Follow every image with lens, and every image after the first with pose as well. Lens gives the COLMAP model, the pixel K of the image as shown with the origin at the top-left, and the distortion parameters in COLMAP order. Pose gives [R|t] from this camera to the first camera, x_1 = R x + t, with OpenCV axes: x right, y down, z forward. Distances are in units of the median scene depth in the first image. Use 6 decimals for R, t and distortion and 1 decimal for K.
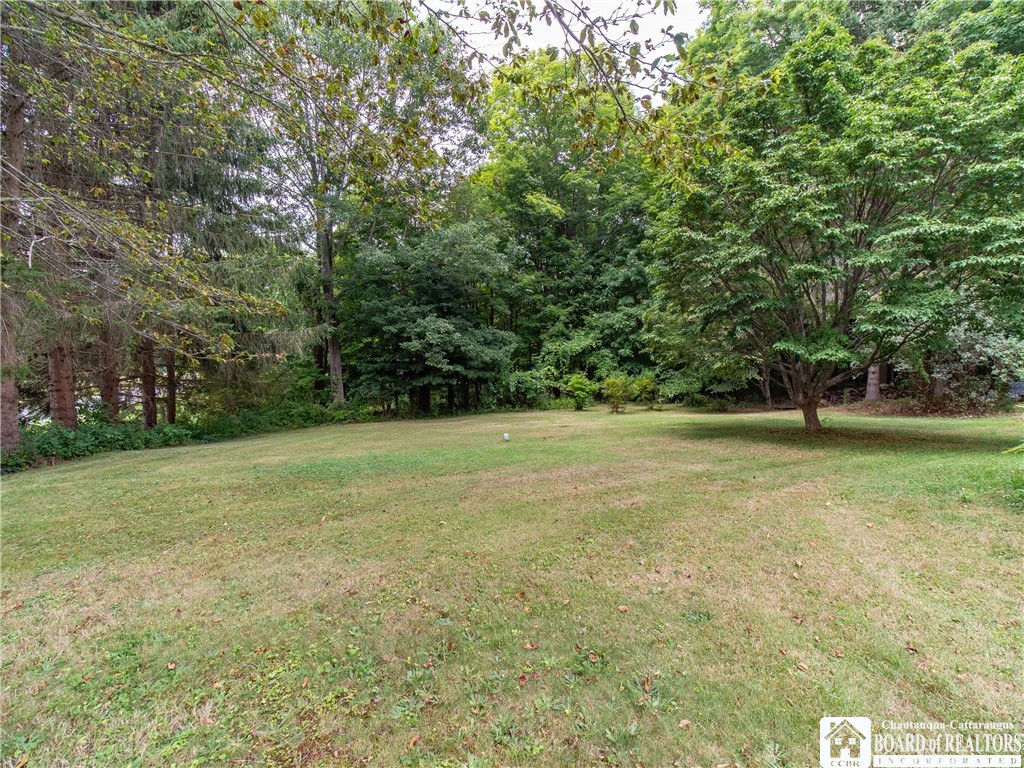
lens RADIAL K [[460.1, 0, 515.0], [0, 460.1, 378.9], [0, 0, 1]] dist [-0.002184, -0.000918]
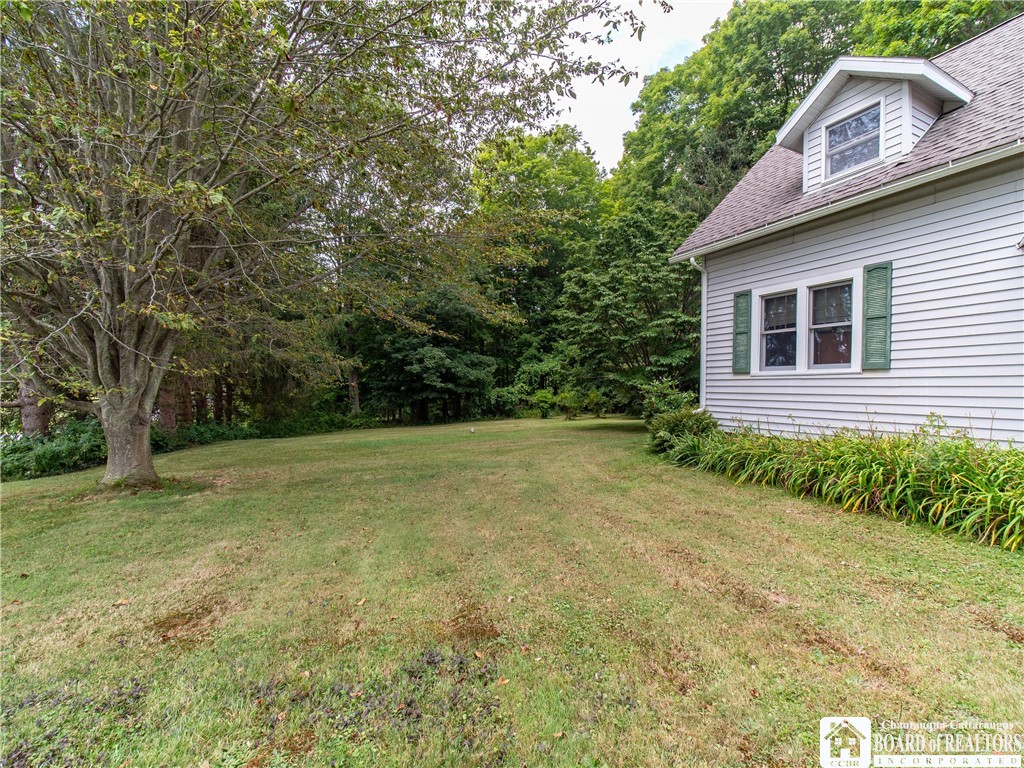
lens RADIAL K [[460.1, 0, 515.0], [0, 460.1, 378.9], [0, 0, 1]] dist [-0.002184, -0.000918]
pose [[0.999998, -0.001991, 0.000370, 0.054088], [0.002002, 0.999524, -0.030788, -0.001581], [-0.000309, 0.030789, 0.999526, -0.258178]]
